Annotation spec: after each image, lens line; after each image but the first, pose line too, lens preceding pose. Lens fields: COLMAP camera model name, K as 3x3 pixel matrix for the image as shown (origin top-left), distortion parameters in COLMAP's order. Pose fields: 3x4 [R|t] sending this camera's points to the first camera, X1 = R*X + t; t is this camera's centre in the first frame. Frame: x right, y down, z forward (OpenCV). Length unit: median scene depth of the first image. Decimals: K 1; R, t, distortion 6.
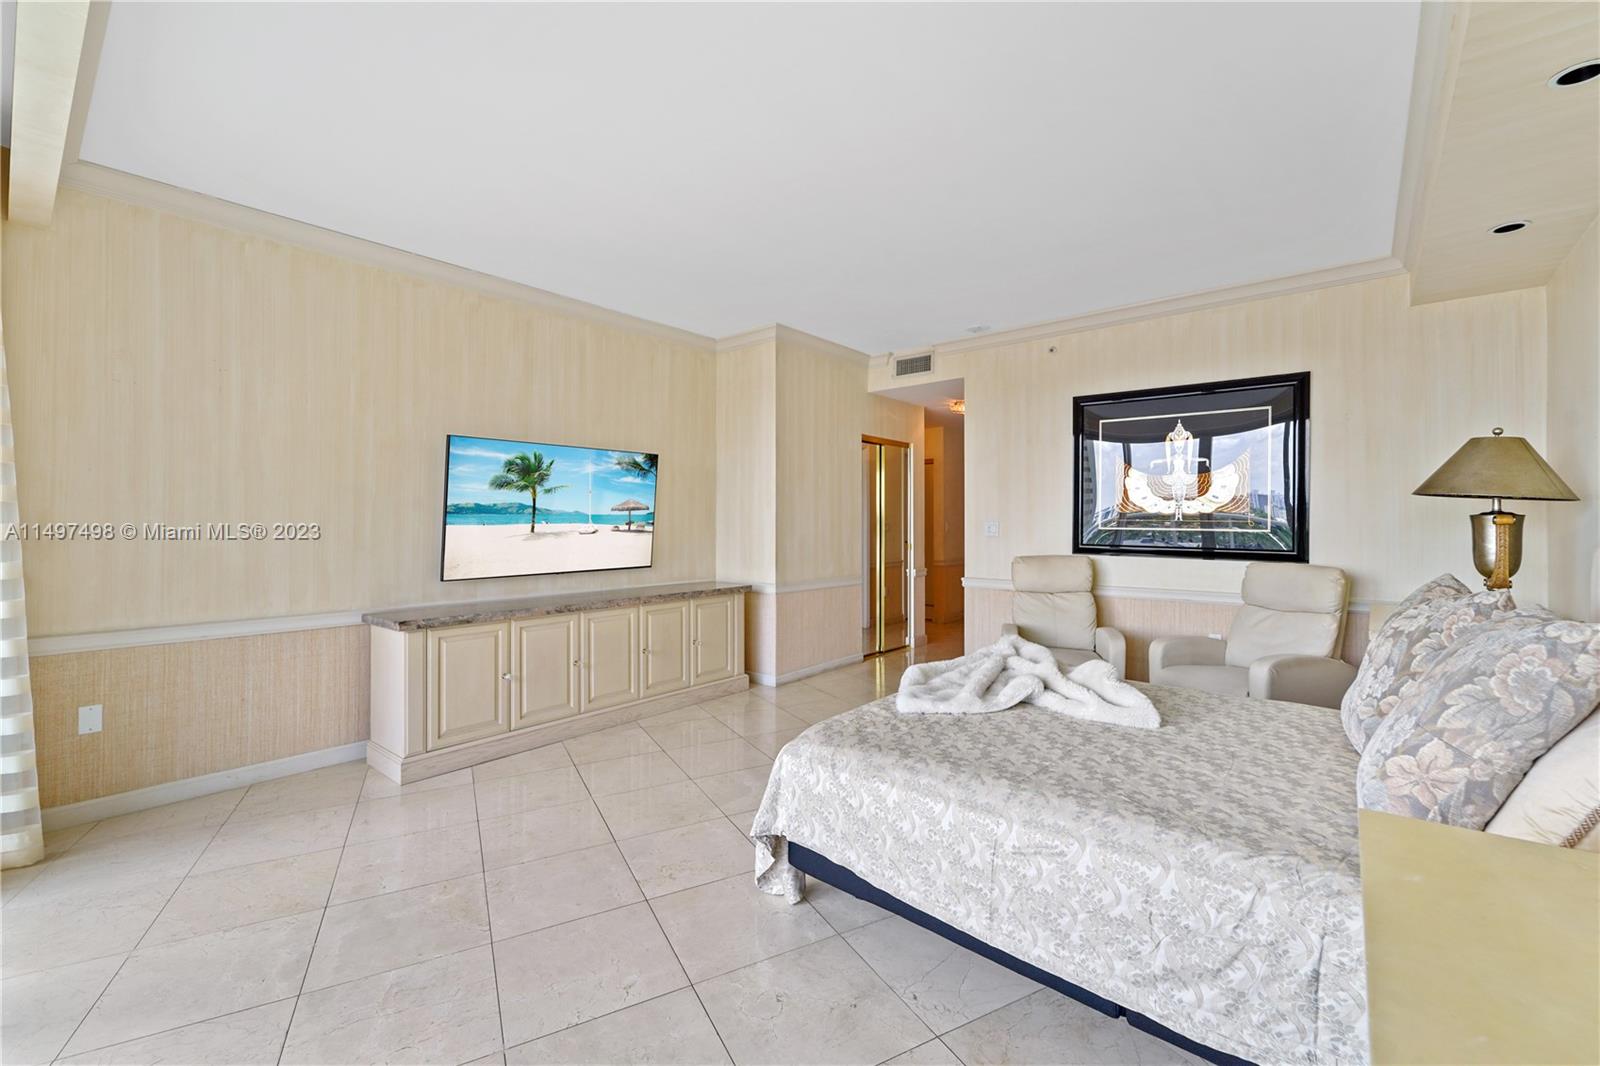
lens RADIAL K [[658.7, 0, 802.7], [0, 658.7, 524.6], [0, 0, 1]] dist [0.001753, -0.000207]
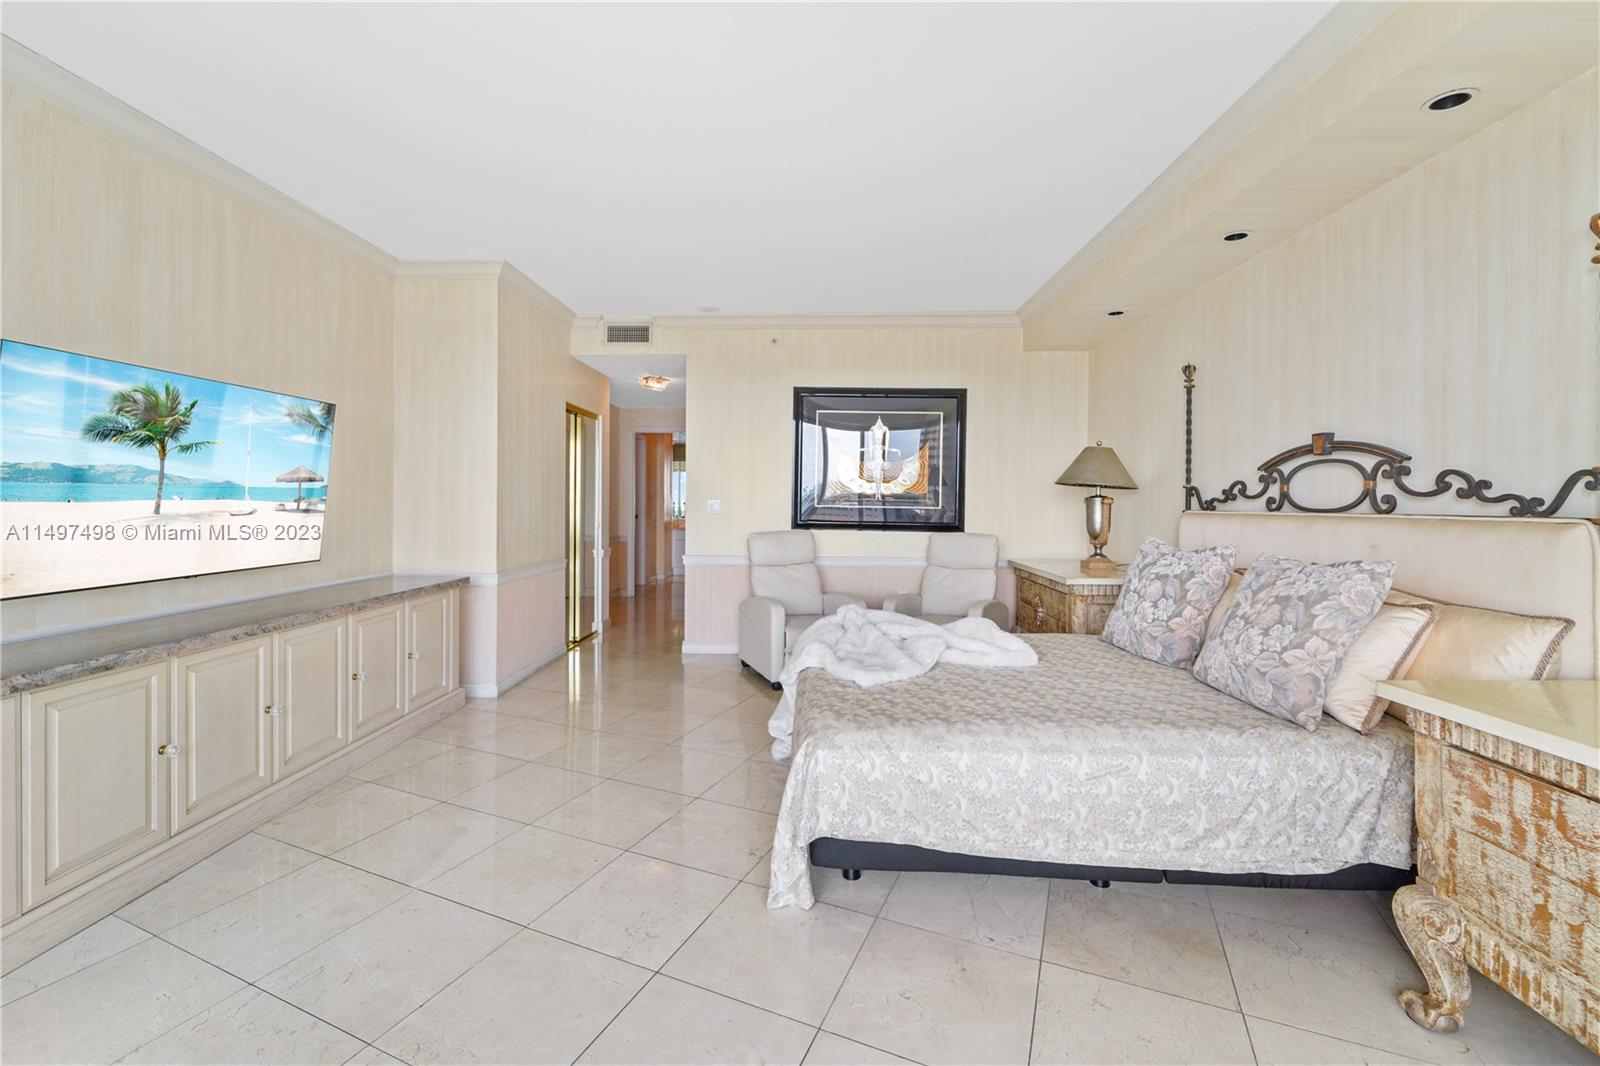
lens RADIAL K [[672.2, 0, 753.2], [0, 672.2, 506.8], [0, 0, 1]] dist [0.004550, 0.000350]
pose [[0.795958, -0.001914, 0.605349, -0.348933], [-0.003334, 0.999966, 0.007545, -0.001497], [-0.605342, -0.008024, 0.795925, 0.153748]]
